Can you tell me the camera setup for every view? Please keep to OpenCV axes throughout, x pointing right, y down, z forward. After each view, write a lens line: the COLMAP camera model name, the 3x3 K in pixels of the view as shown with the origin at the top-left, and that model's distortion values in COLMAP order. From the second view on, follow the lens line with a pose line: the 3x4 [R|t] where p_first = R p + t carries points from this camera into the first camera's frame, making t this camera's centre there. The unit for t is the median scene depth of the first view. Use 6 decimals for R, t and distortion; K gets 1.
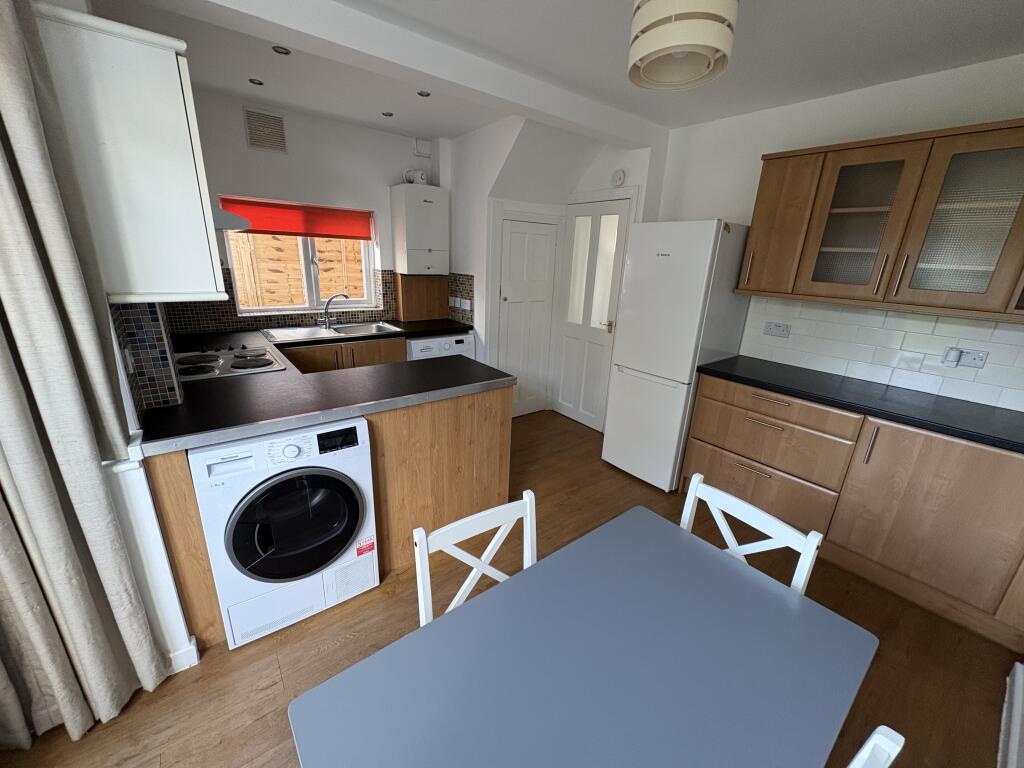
lens RADIAL K [[407.1, 0, 510.3], [0, 407.1, 385.4], [0, 0, 1]] dist [-0.003037, 0.000256]
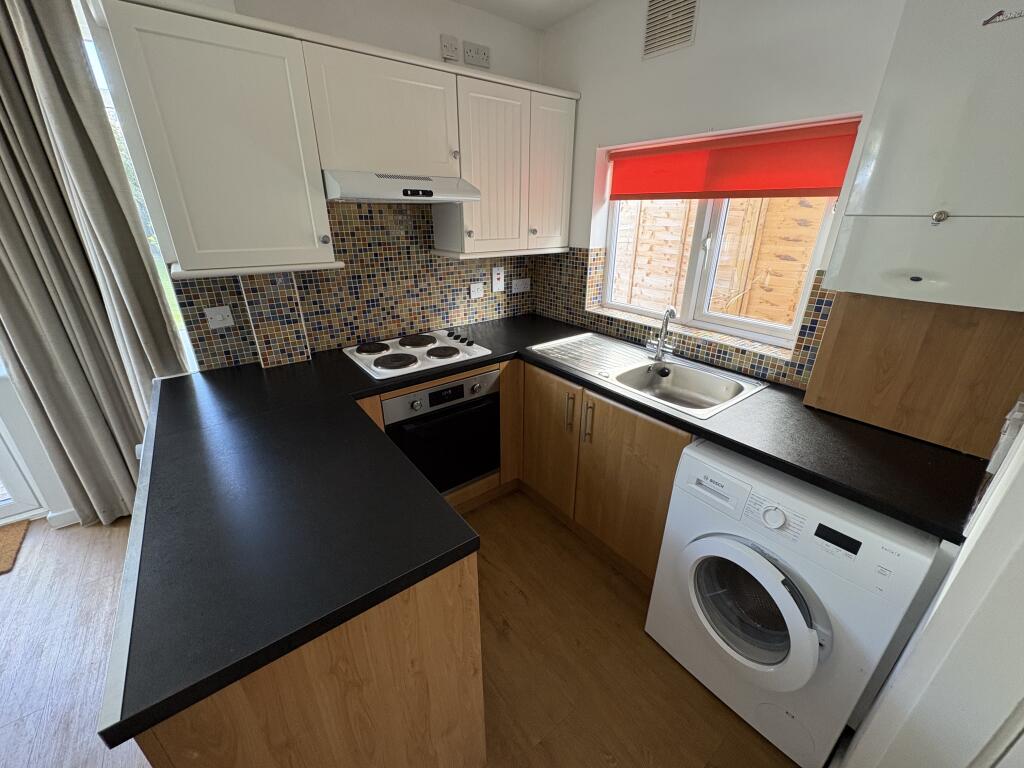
lens RADIAL K [[407.1, 0, 510.8], [0, 407.1, 384.6], [0, 0, 1]] dist [-0.003037, 0.000256]
pose [[-0.014687, 0.354941, -0.934773, 0.184738], [-0.308986, 0.887506, 0.341848, -0.390632], [0.950953, 0.293852, 0.096638, 1.211528]]
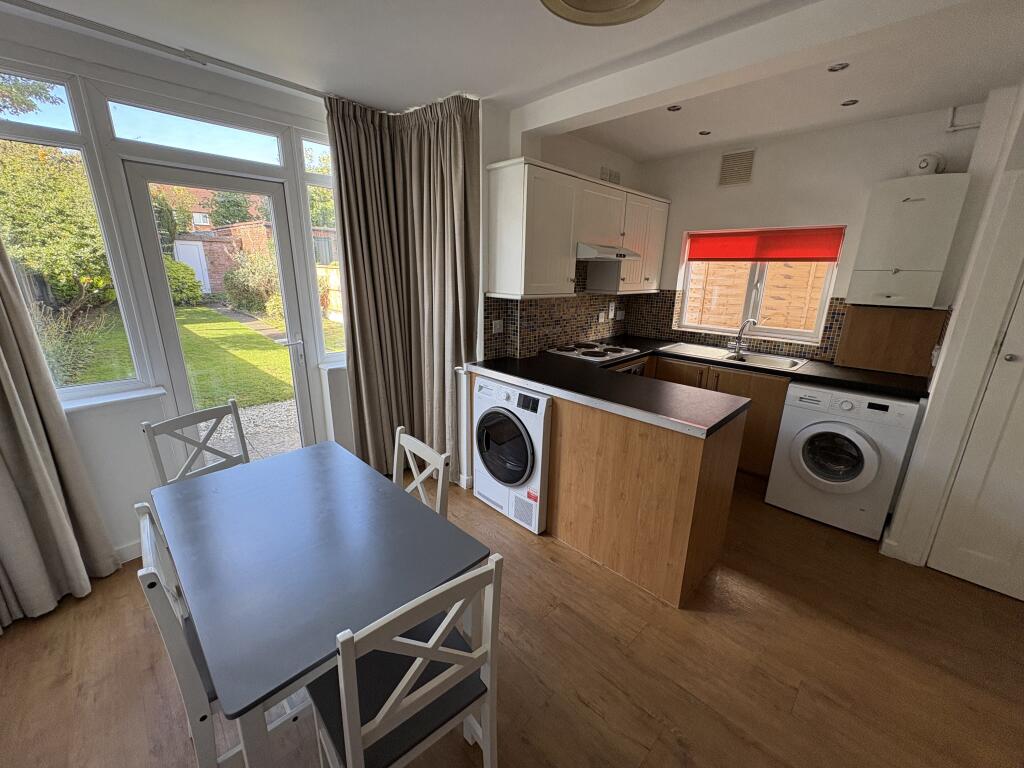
lens RADIAL K [[407.1, 0, 509.7], [0, 407.1, 385.9], [0, 0, 1]] dist [-0.003037, 0.000256]
pose [[0.127496, 0.235270, -0.963531, 0.705819], [-0.314609, 0.930886, 0.185670, -0.125062], [0.940620, 0.279464, 0.192702, 0.522203]]
